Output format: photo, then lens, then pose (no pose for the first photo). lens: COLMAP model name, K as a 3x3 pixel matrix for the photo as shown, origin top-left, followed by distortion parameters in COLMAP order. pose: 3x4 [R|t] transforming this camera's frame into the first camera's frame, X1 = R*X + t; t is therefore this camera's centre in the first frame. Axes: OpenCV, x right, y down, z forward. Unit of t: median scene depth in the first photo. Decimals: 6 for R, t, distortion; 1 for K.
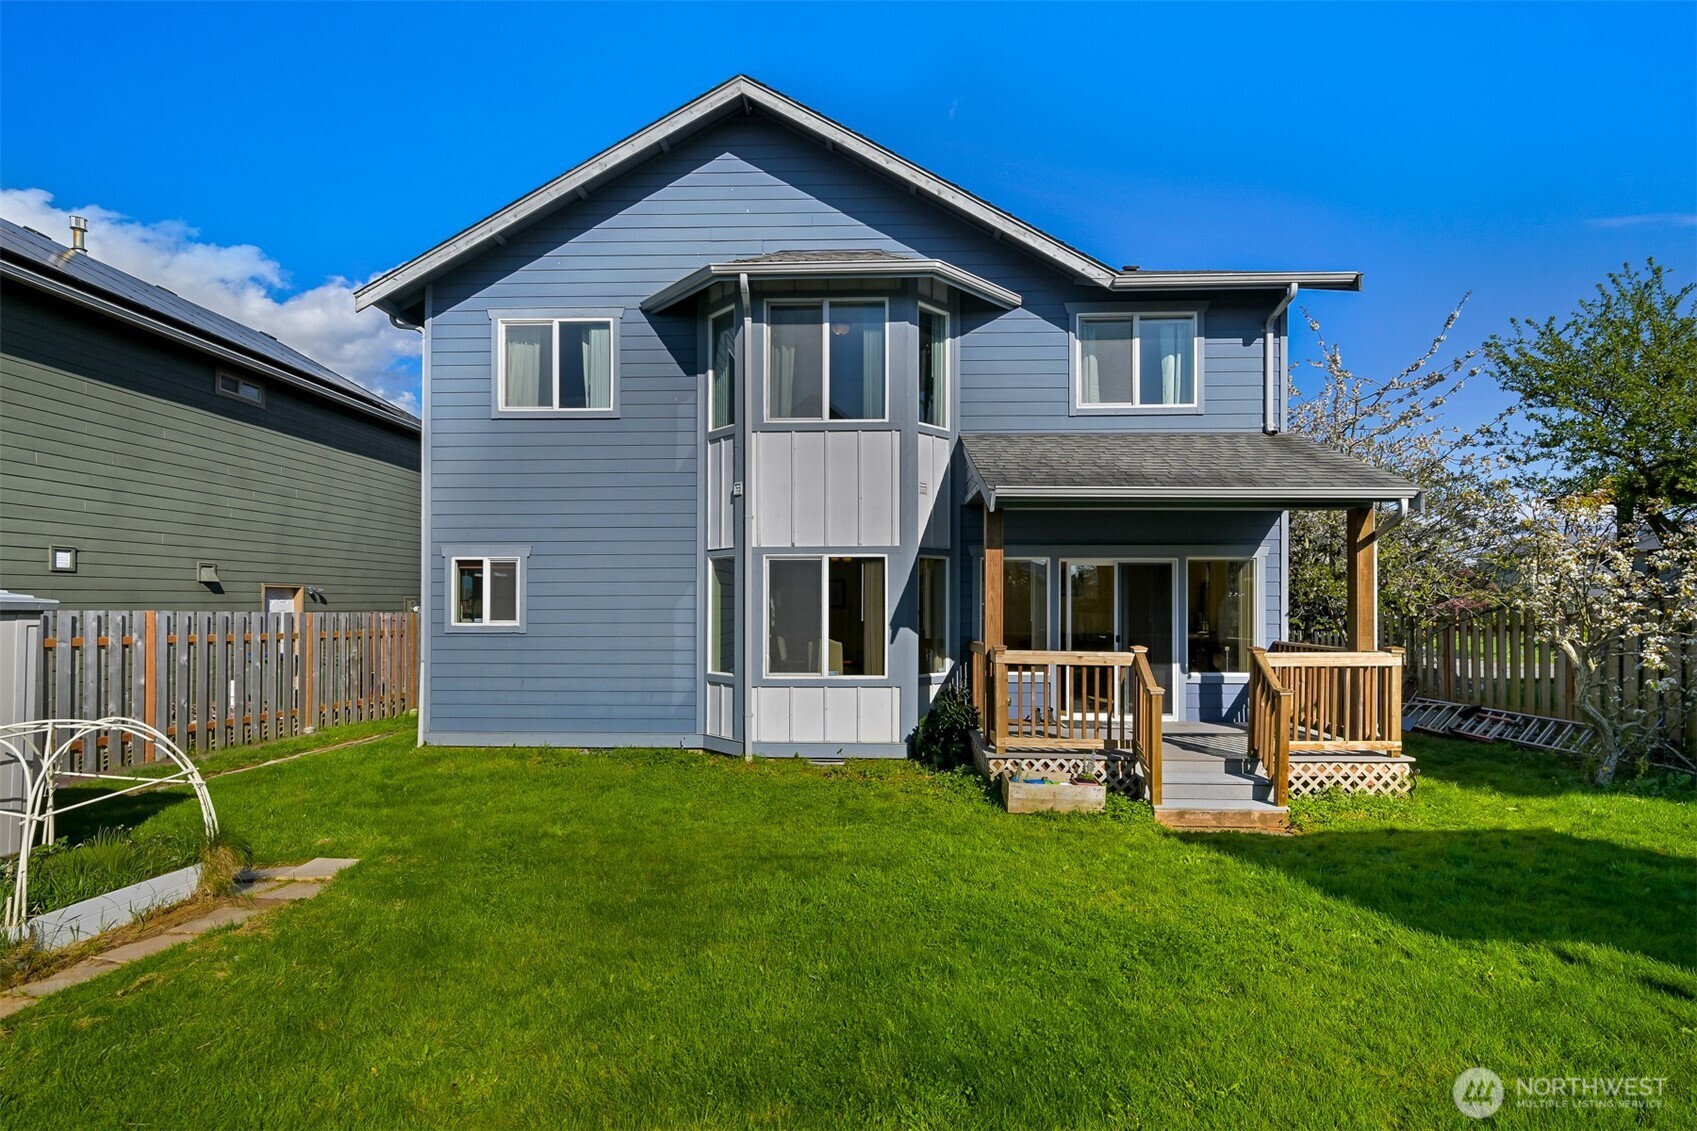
lens RADIAL K [[800.4, 0, 839.8], [0, 800.4, 592.9], [0, 0, 1]] dist [-0.003500, 0.000625]
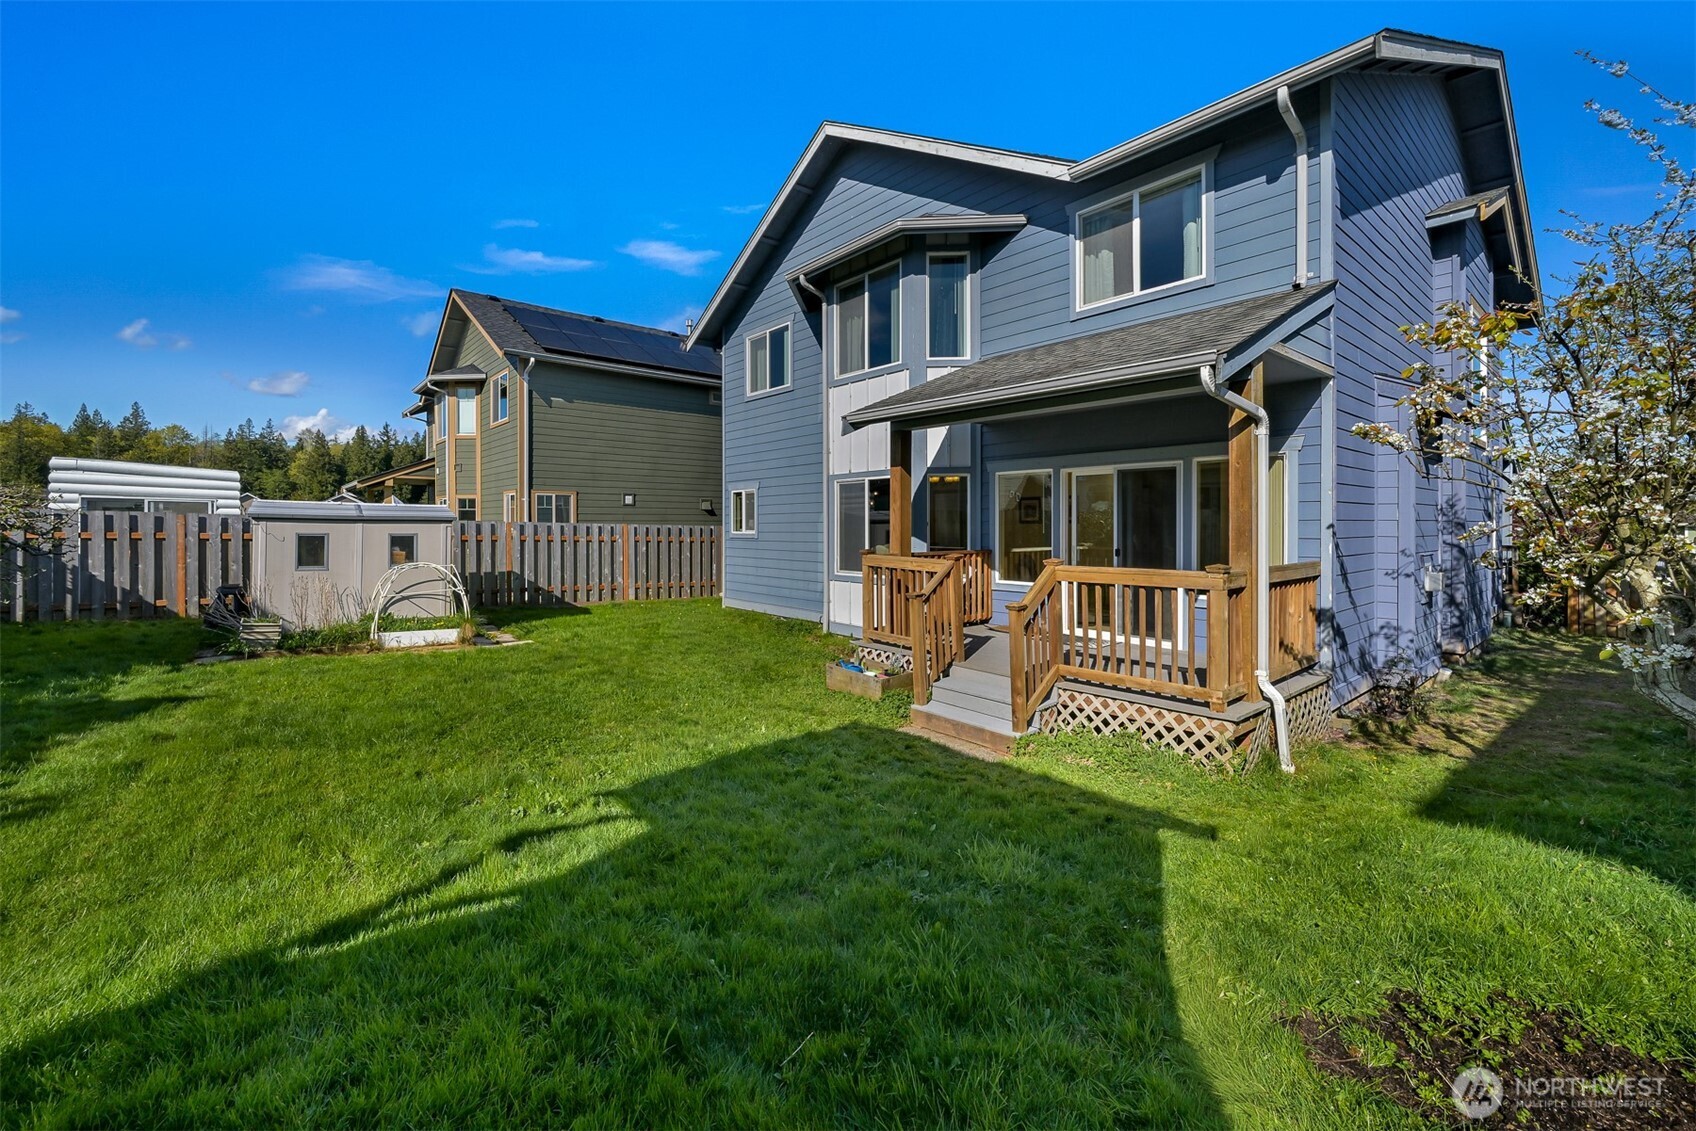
lens RADIAL K [[668.5, 0, 844.2], [0, 668.5, 524.6], [0, 0, 1]] dist [-0.000154, -0.000776]
pose [[0.691294, -0.001507, -0.722572, 0.687159], [0.008313, 0.999948, 0.005868, 0.018242], [0.722526, -0.010063, 0.691271, 0.240357]]
